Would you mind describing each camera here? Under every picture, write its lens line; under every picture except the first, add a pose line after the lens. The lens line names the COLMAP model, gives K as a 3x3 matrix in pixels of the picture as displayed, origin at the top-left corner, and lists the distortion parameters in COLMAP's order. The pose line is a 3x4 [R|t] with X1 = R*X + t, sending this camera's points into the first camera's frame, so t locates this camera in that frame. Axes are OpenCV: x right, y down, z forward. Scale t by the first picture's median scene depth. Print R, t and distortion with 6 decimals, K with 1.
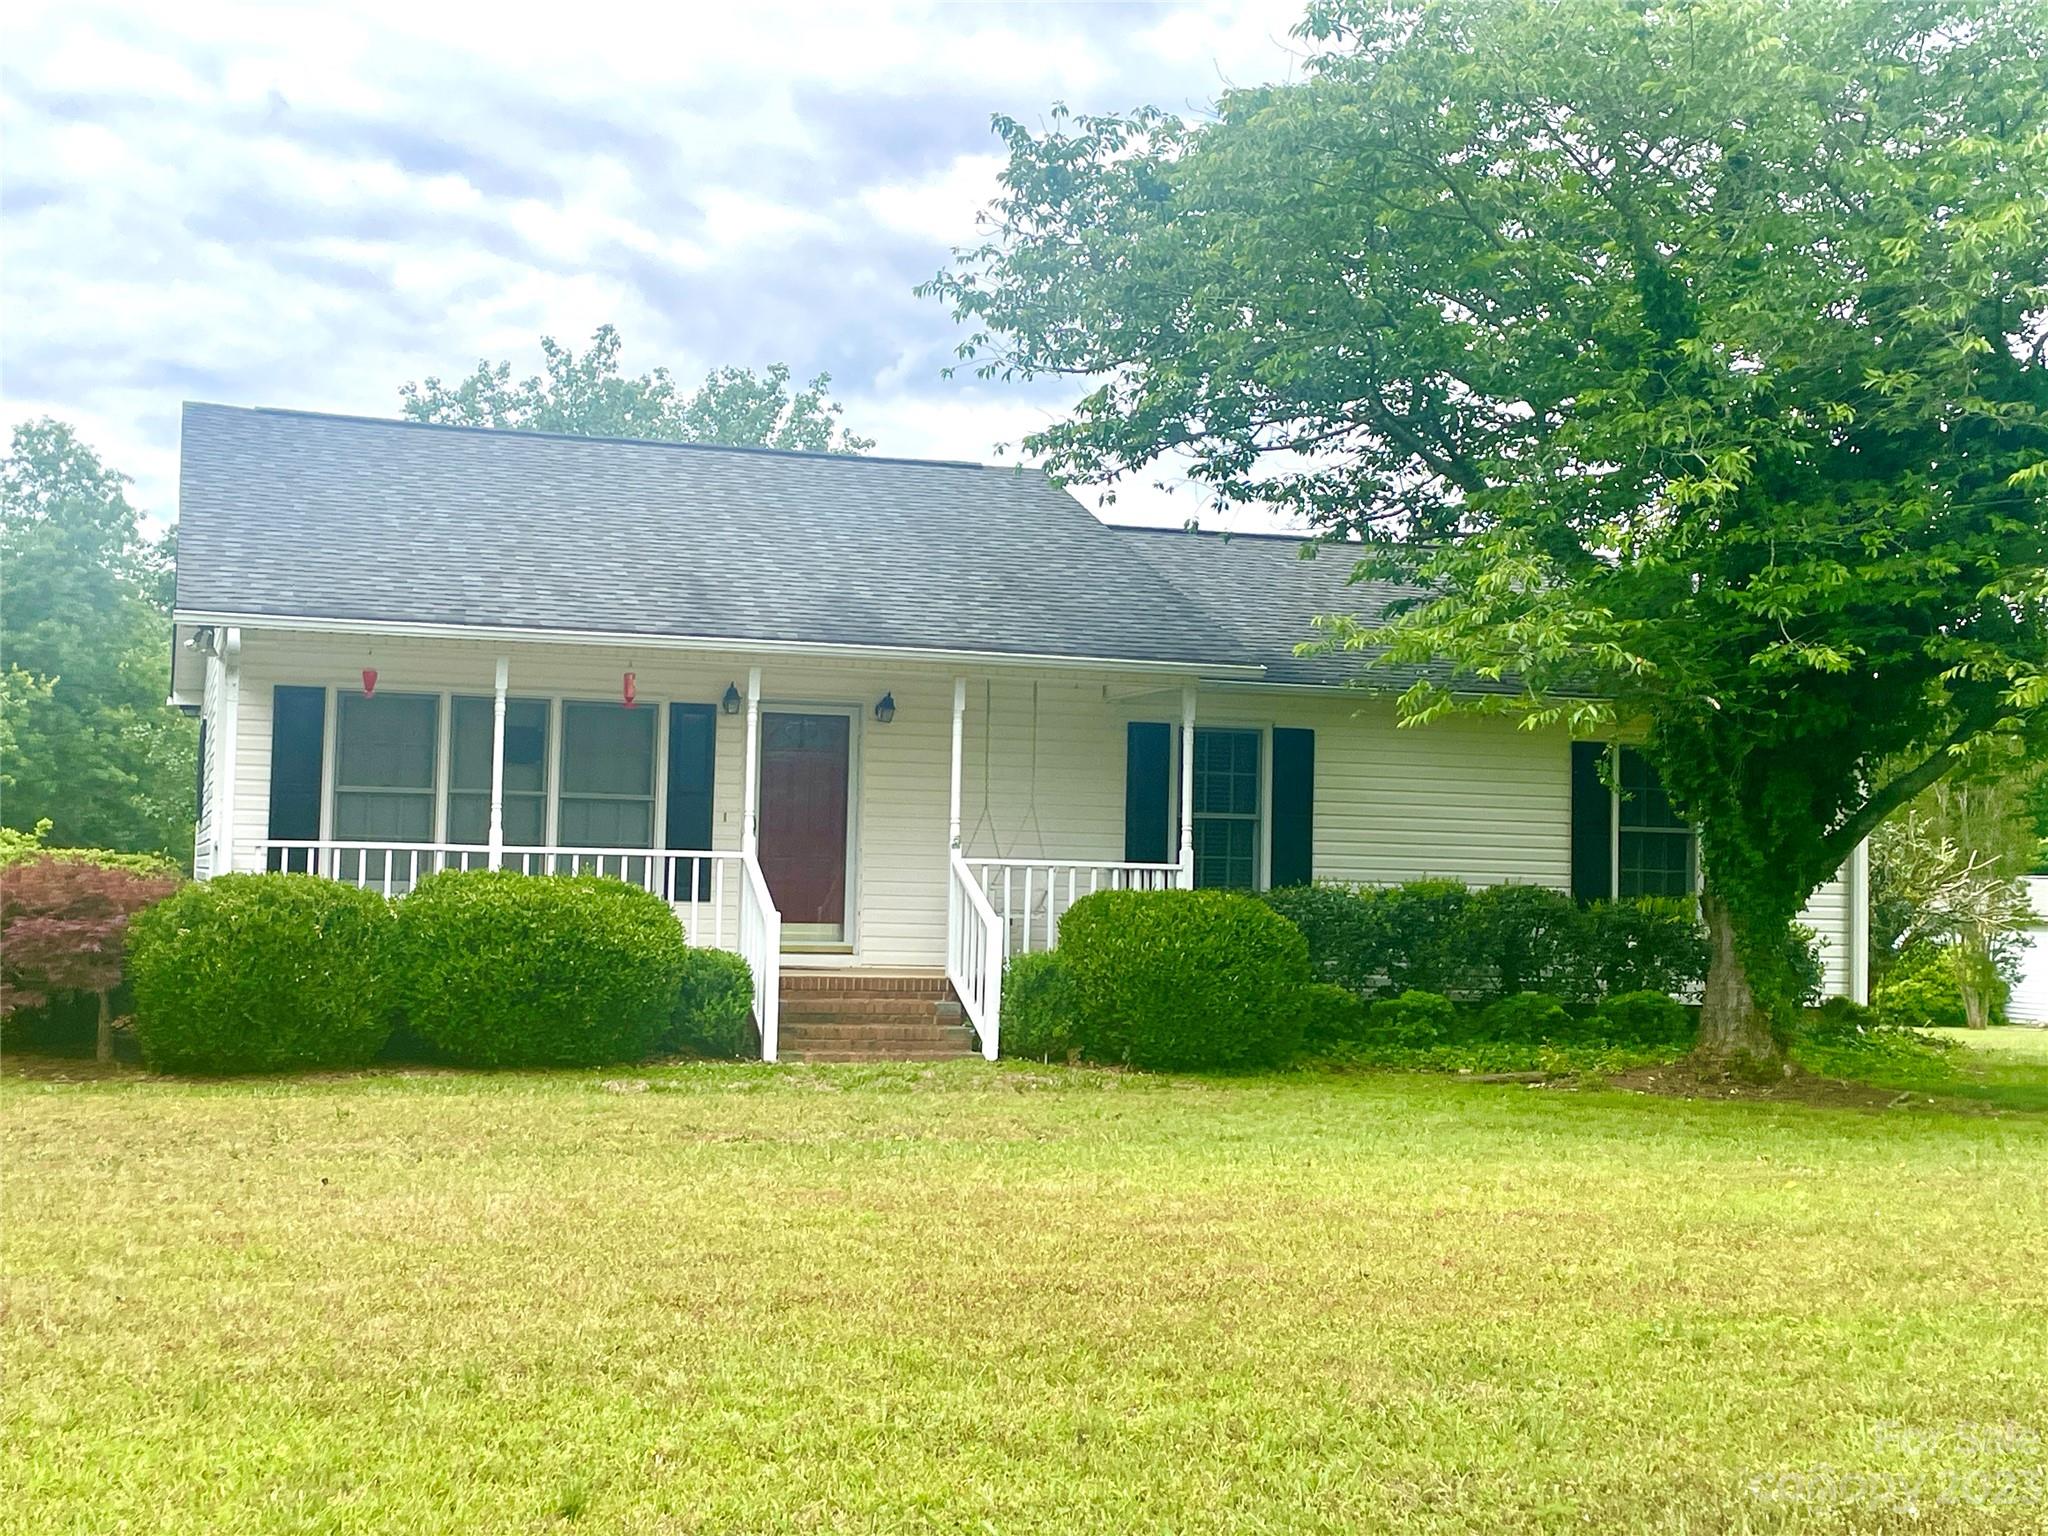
lens RADIAL K [[2658.9, 0, 1015.6], [0, 2658.9, 768.6], [0, 0, 1]] dist [0.059275, 0.000000]
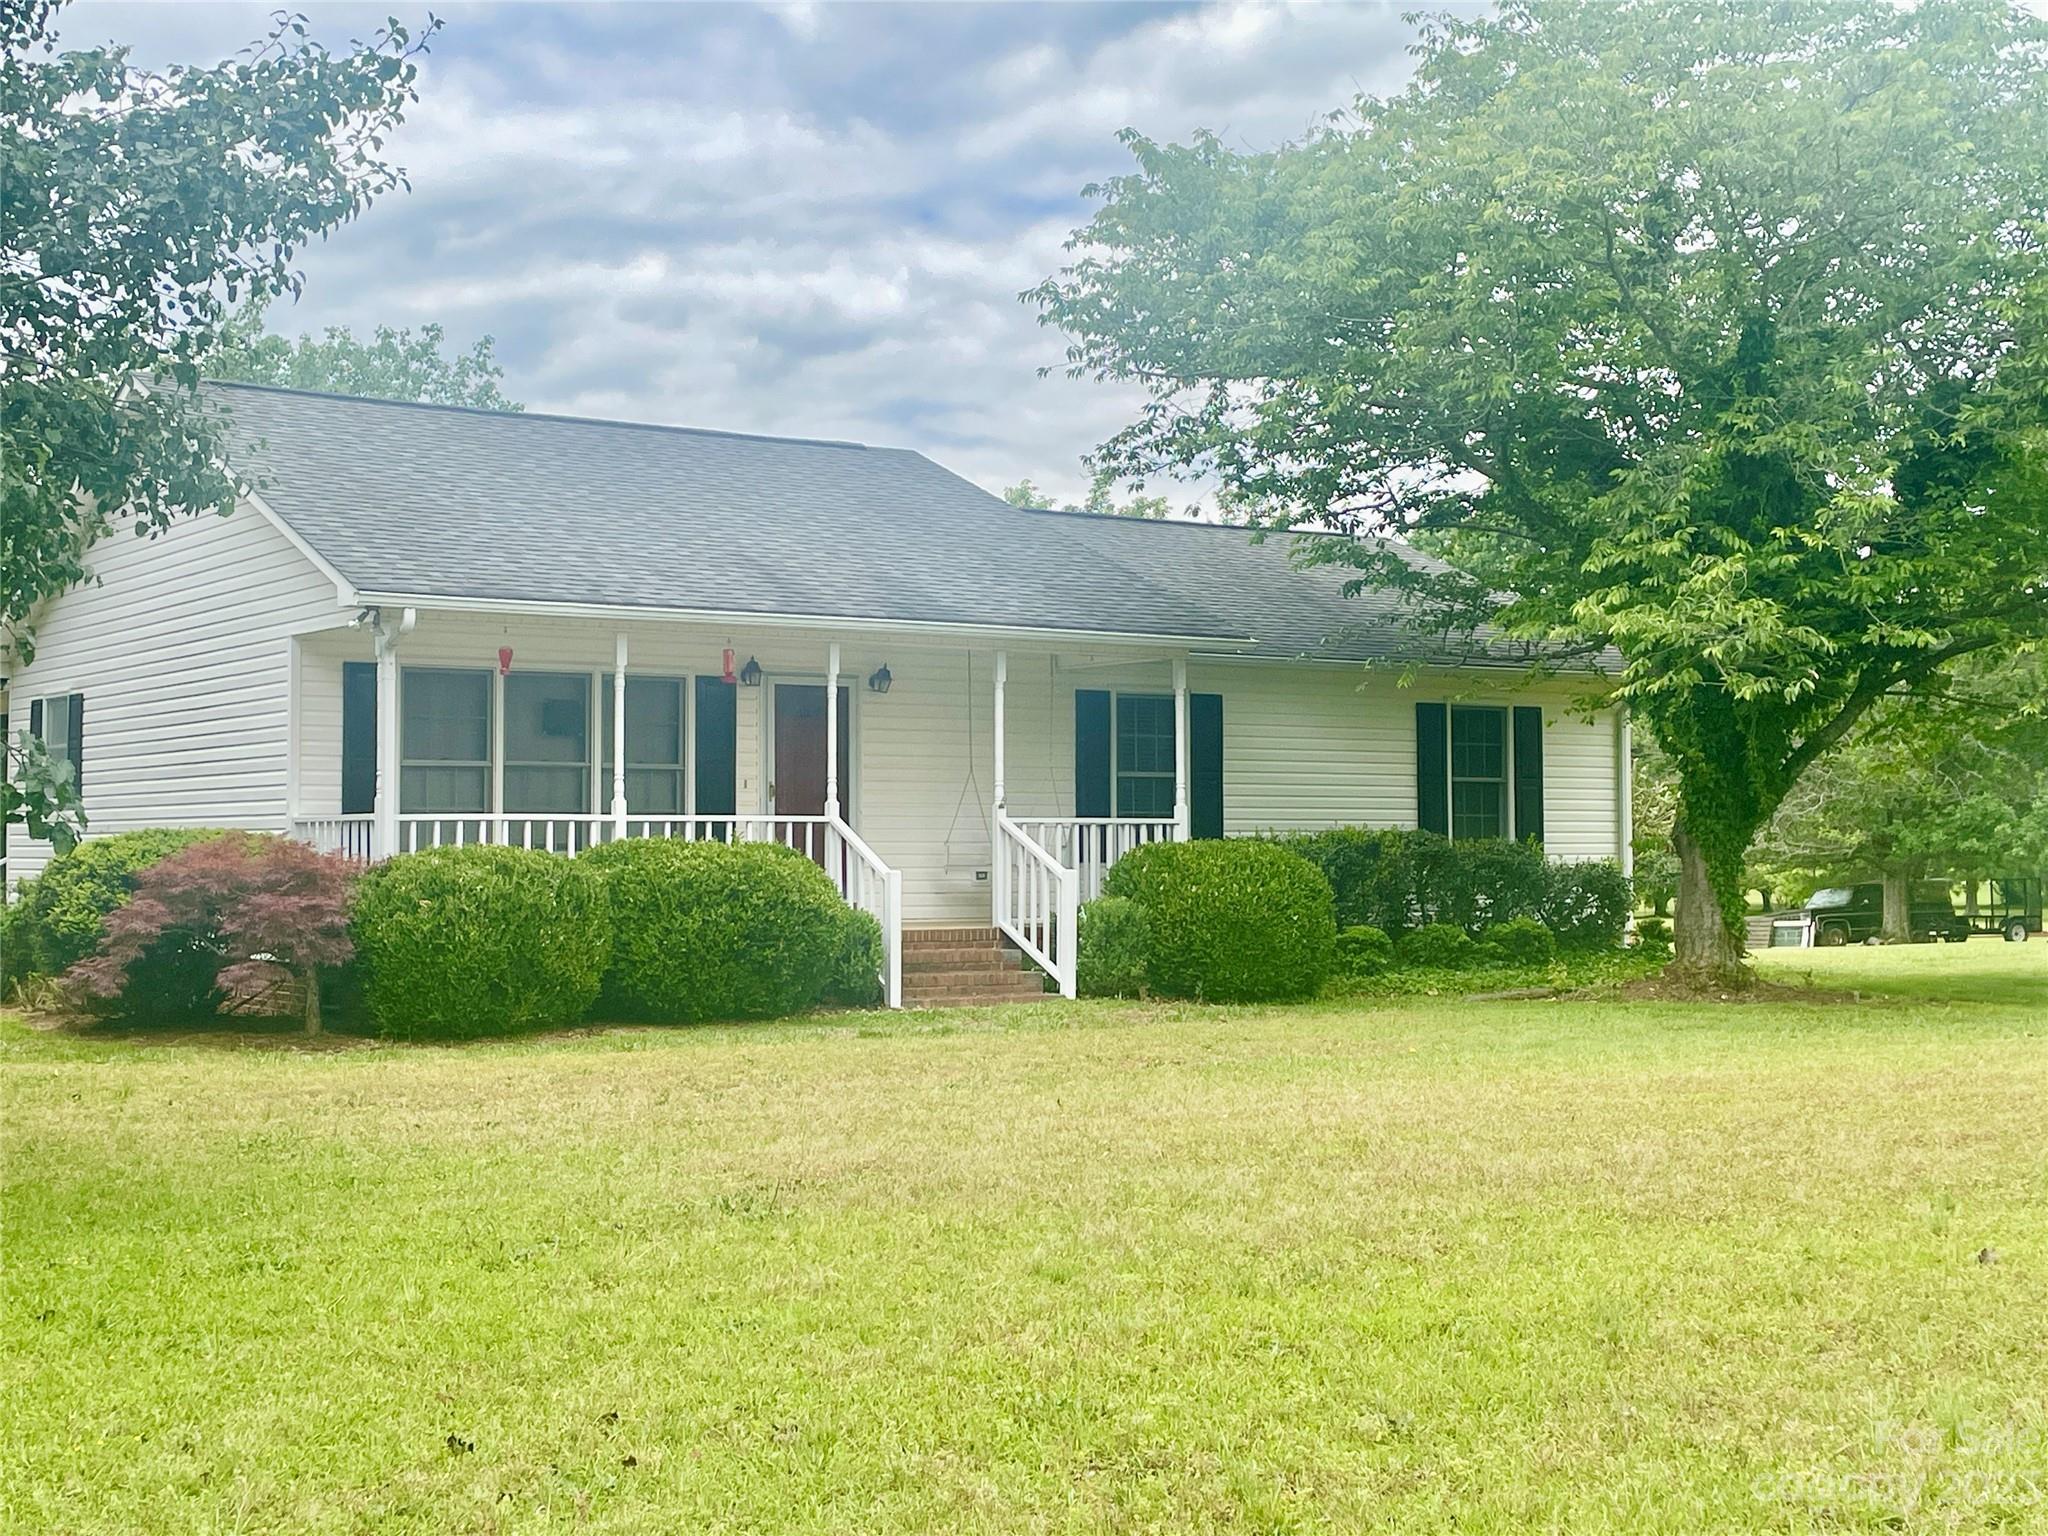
lens RADIAL K [[2720.6, 0, 1030.0], [0, 2720.6, 751.1], [0, 0, 1]] dist [-0.037667, 0.000000]
pose [[0.957460, -0.014410, 0.288204, -0.346036], [0.010872, 0.999845, 0.013870, -0.009201], [-0.288360, -0.010147, 0.957468, -0.073191]]
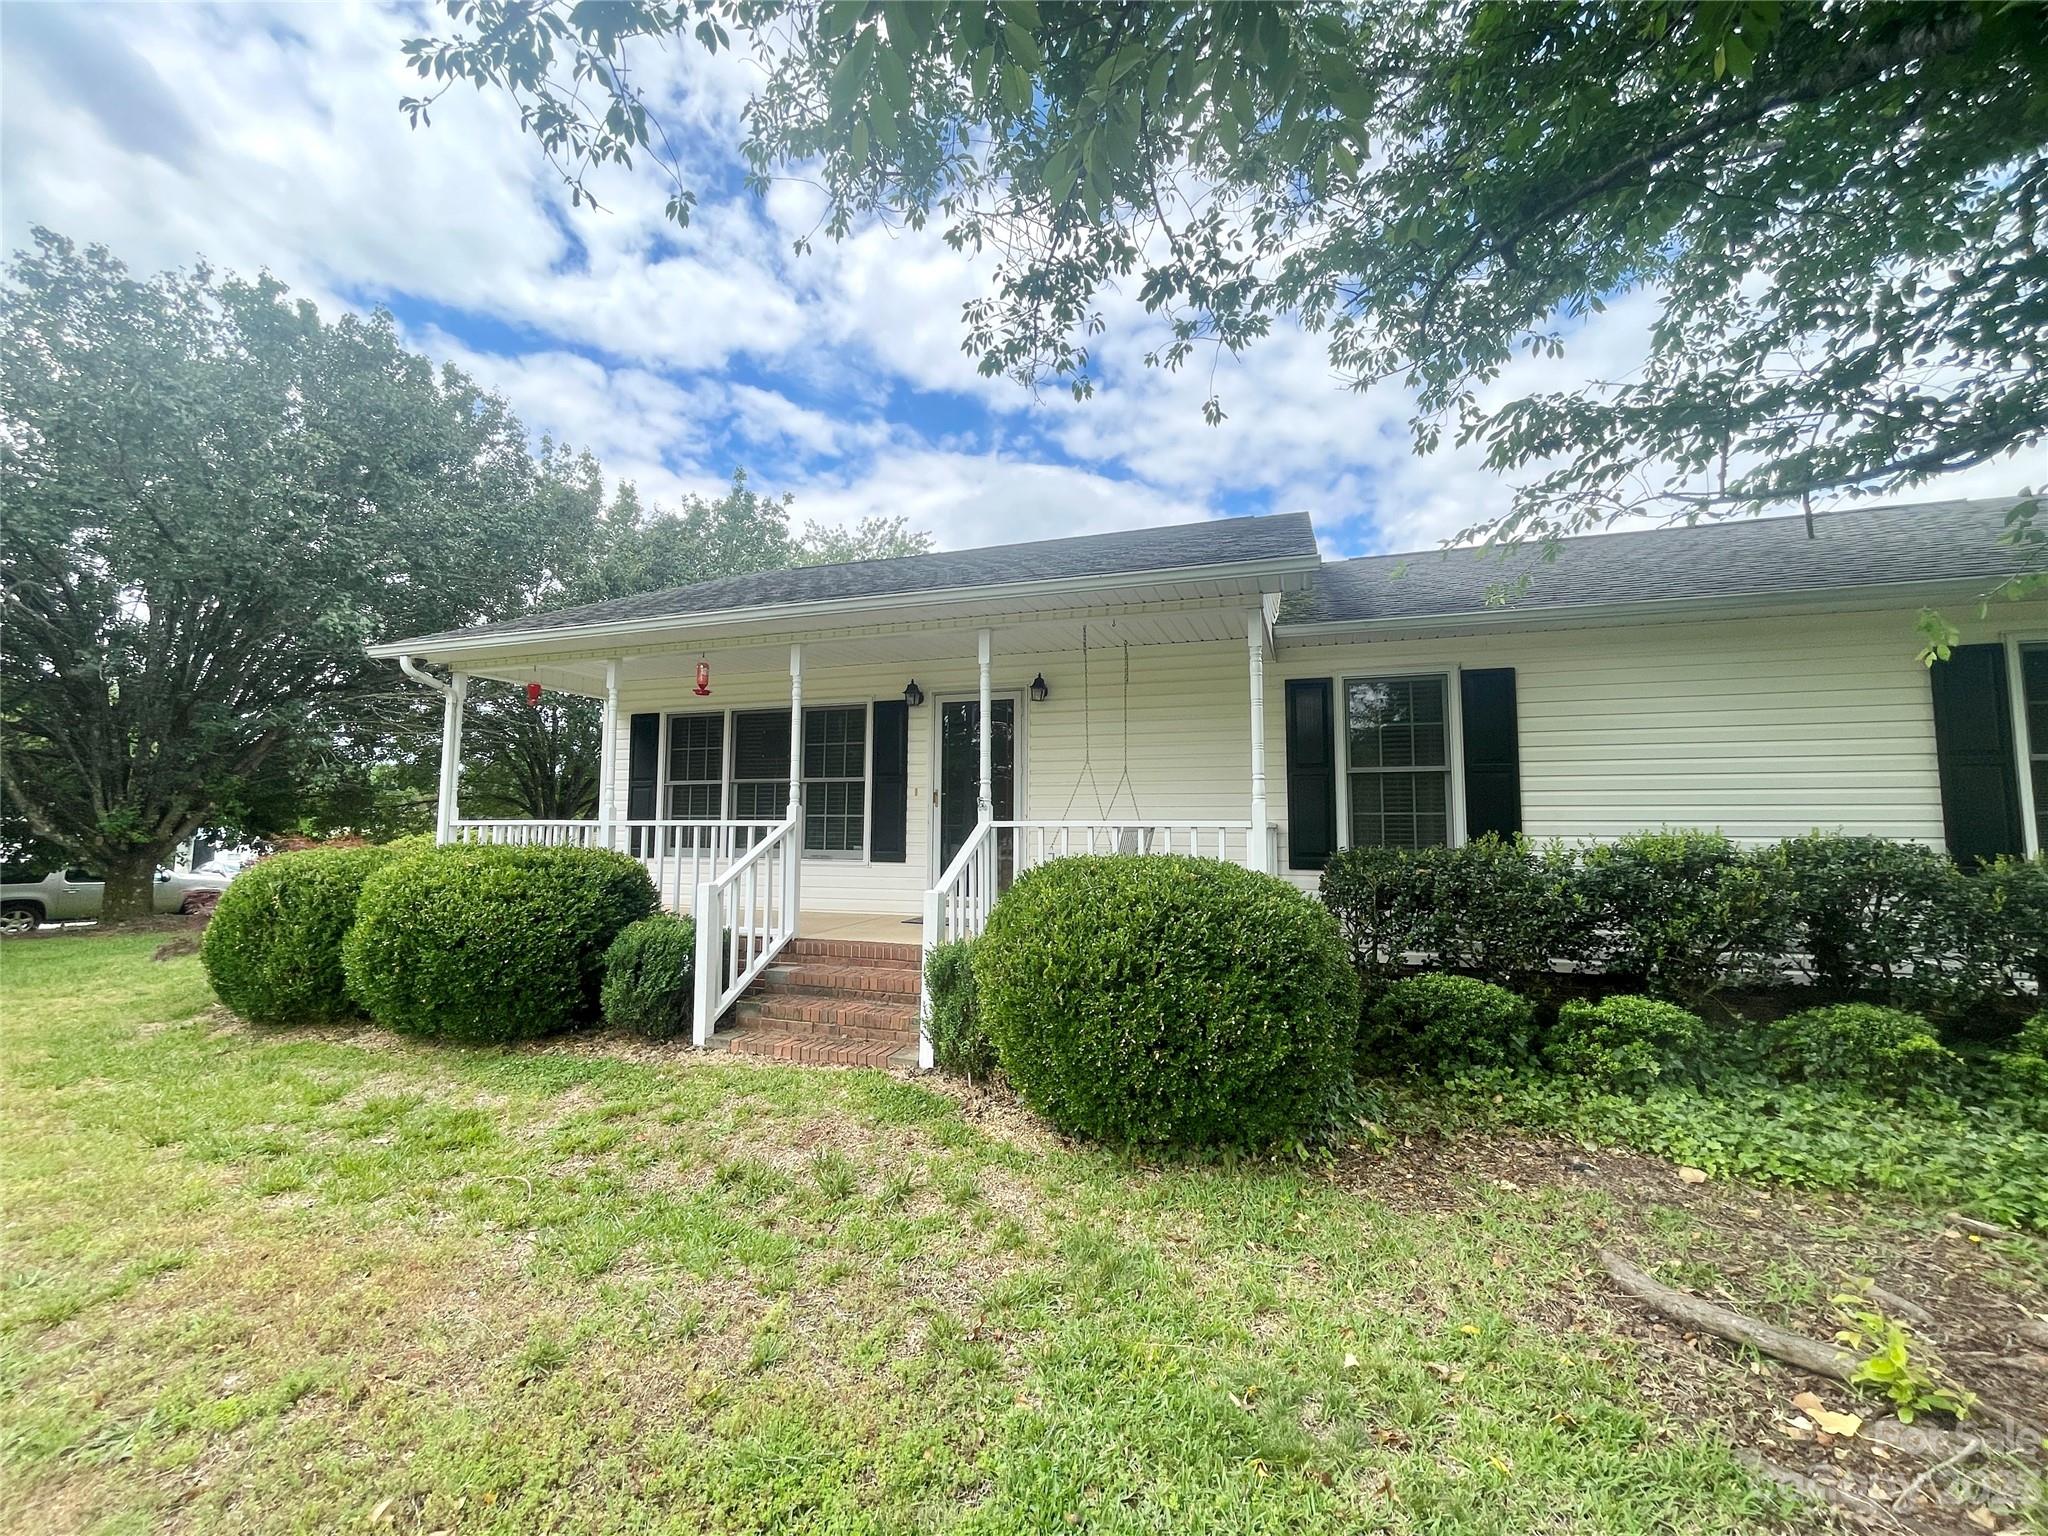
lens RADIAL K [[843.0, 0, 1027.9], [0, 843.0, 765.7], [0, 0, 1]] dist [-0.001250, 0.000390]
pose [[0.805241, -0.065686, -0.589298, 0.172893], [0.040108, 0.997603, -0.056392, 0.033133], [0.591590, 0.021774, 0.805945, 0.802913]]
